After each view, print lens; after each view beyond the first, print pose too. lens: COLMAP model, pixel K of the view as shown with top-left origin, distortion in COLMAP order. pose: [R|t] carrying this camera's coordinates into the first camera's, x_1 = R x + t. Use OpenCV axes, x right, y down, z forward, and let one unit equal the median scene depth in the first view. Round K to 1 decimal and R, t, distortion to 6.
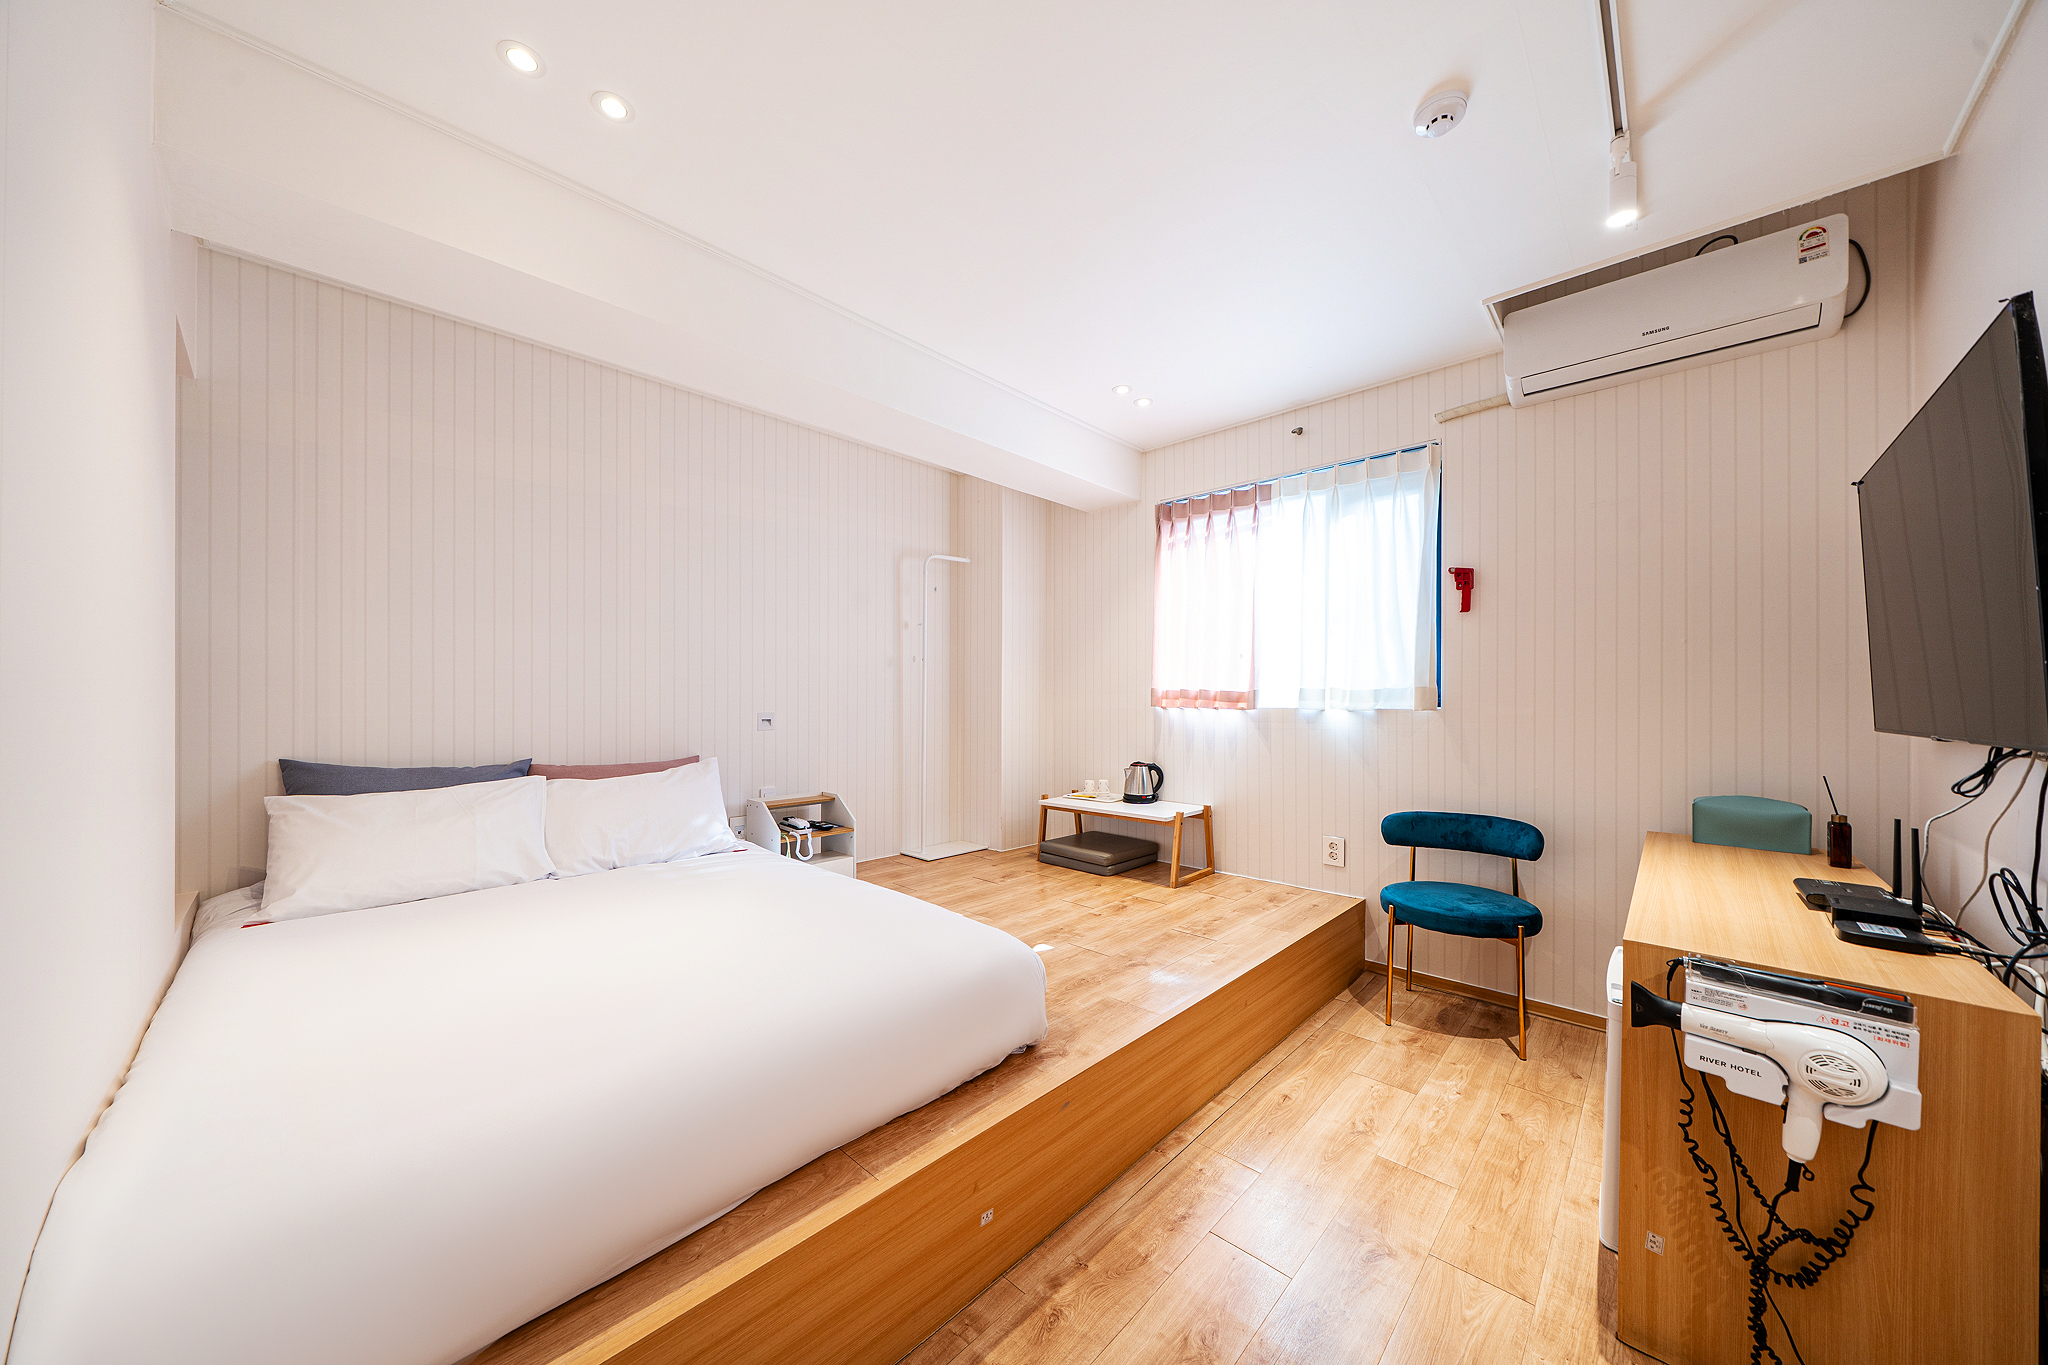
lens RADIAL K [[698.3, 0, 1005.4], [0, 698.3, 698.5], [0, 0, 1]] dist [-0.001362, -0.000007]
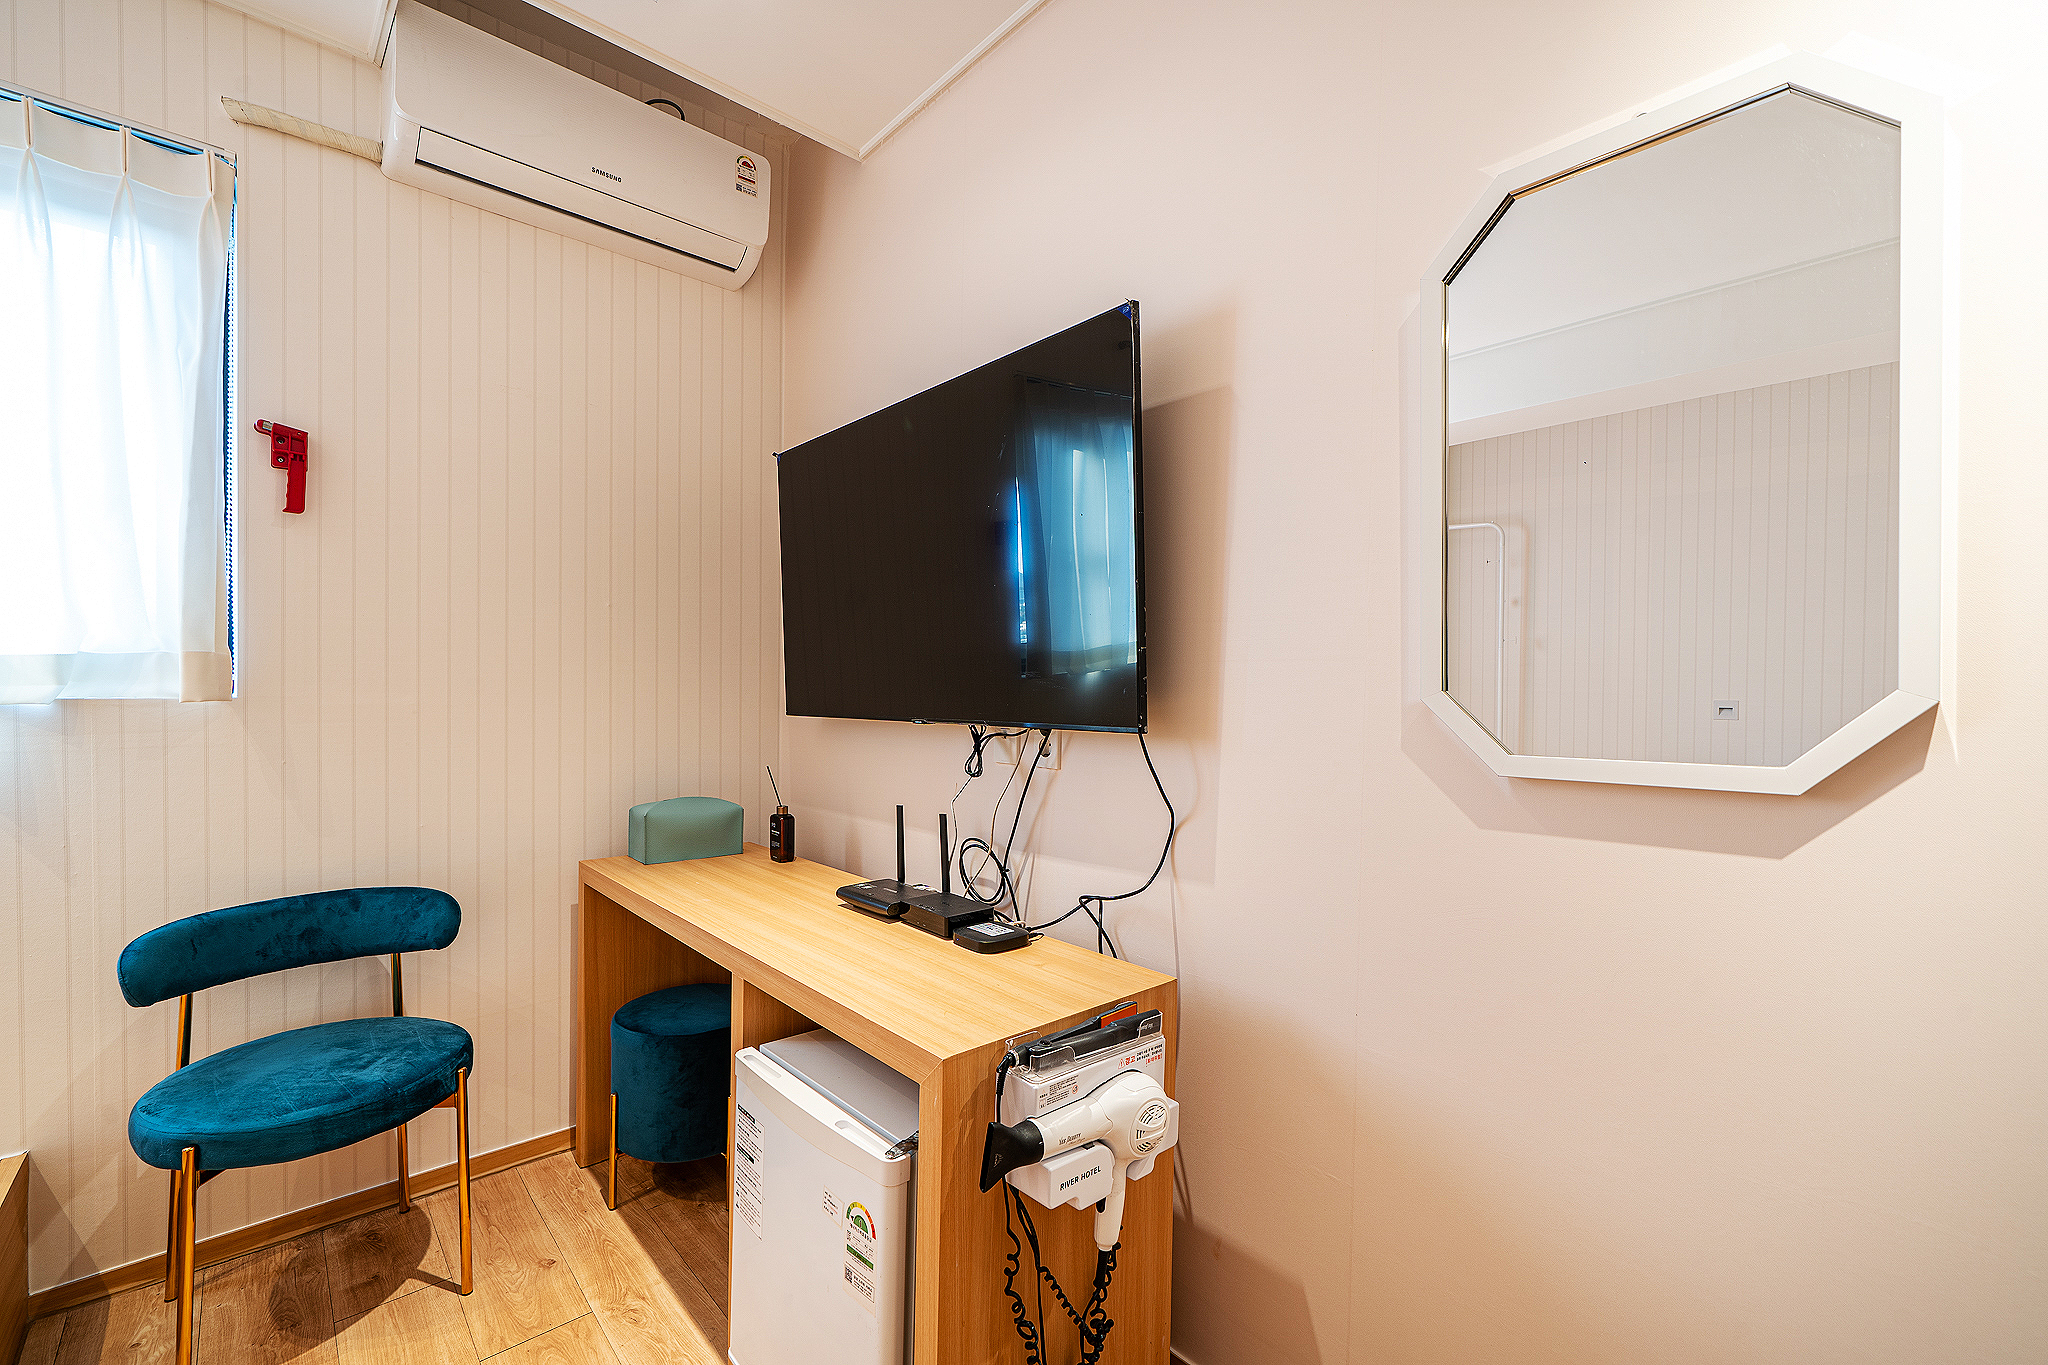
lens RADIAL K [[853.2, 0, 1008.6], [0, 853.2, 695.7], [0, 0, 1]] dist [-0.001247, 0.000326]
pose [[0.074269, -0.013372, 0.997149, 0.076237], [-0.006801, 0.999880, 0.013915, 0.001521], [-0.997215, -0.007815, 0.074169, 0.565610]]
